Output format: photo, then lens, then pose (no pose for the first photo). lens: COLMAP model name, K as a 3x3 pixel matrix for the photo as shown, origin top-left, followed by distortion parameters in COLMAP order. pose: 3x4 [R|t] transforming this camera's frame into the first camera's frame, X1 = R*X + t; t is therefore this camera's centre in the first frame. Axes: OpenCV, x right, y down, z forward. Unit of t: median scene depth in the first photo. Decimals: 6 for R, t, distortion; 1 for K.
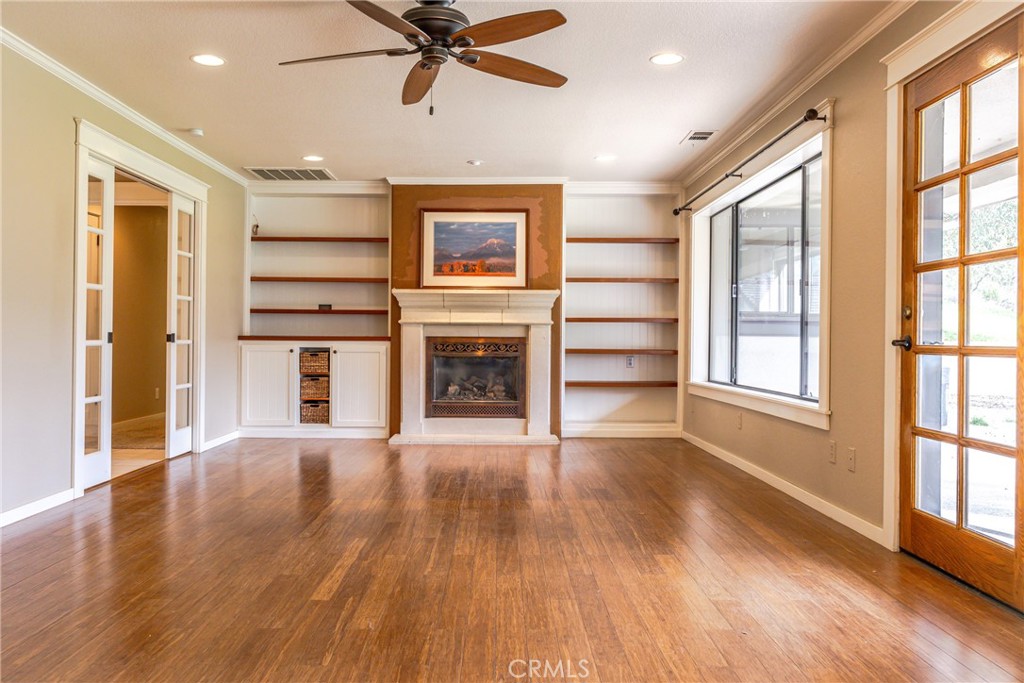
lens RADIAL K [[821.9, 0, 512.0], [0, 821.9, 341.5], [0, 0, 1]] dist [0.000691, 0.000345]
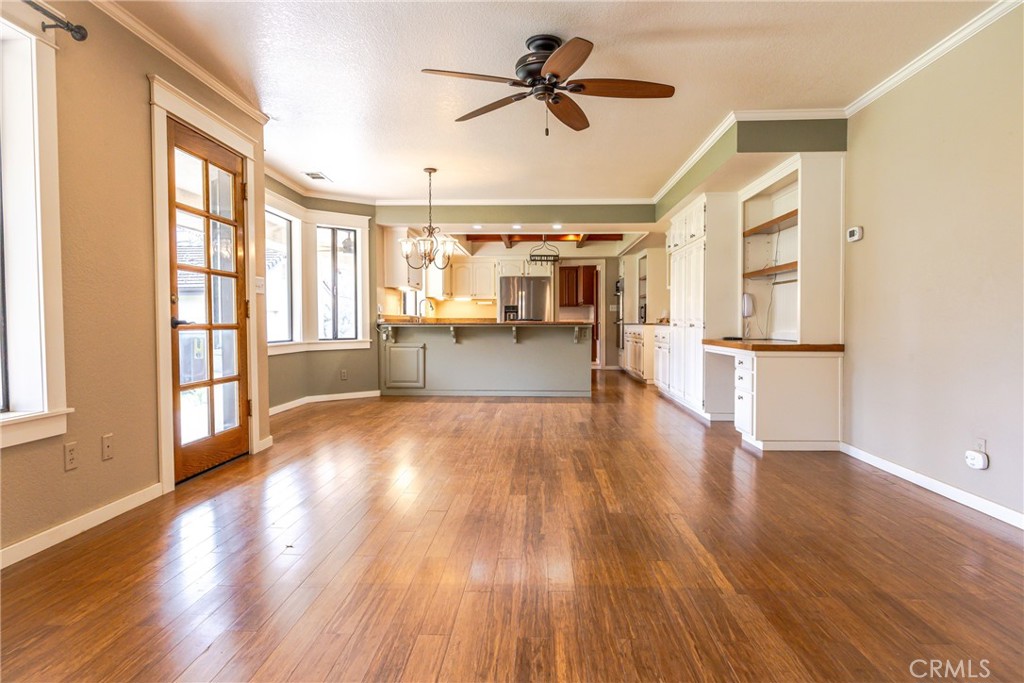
lens RADIAL K [[592.9, 0, 512.0], [0, 592.9, 341.5], [0, 0, 1]] dist [0.000054, 0.001561]
pose [[-0.998264, -0.008371, 0.058307, -0.101212], [-0.006160, 0.999259, 0.037988, -0.006073], [-0.058582, 0.037563, -0.997576, 1.907914]]
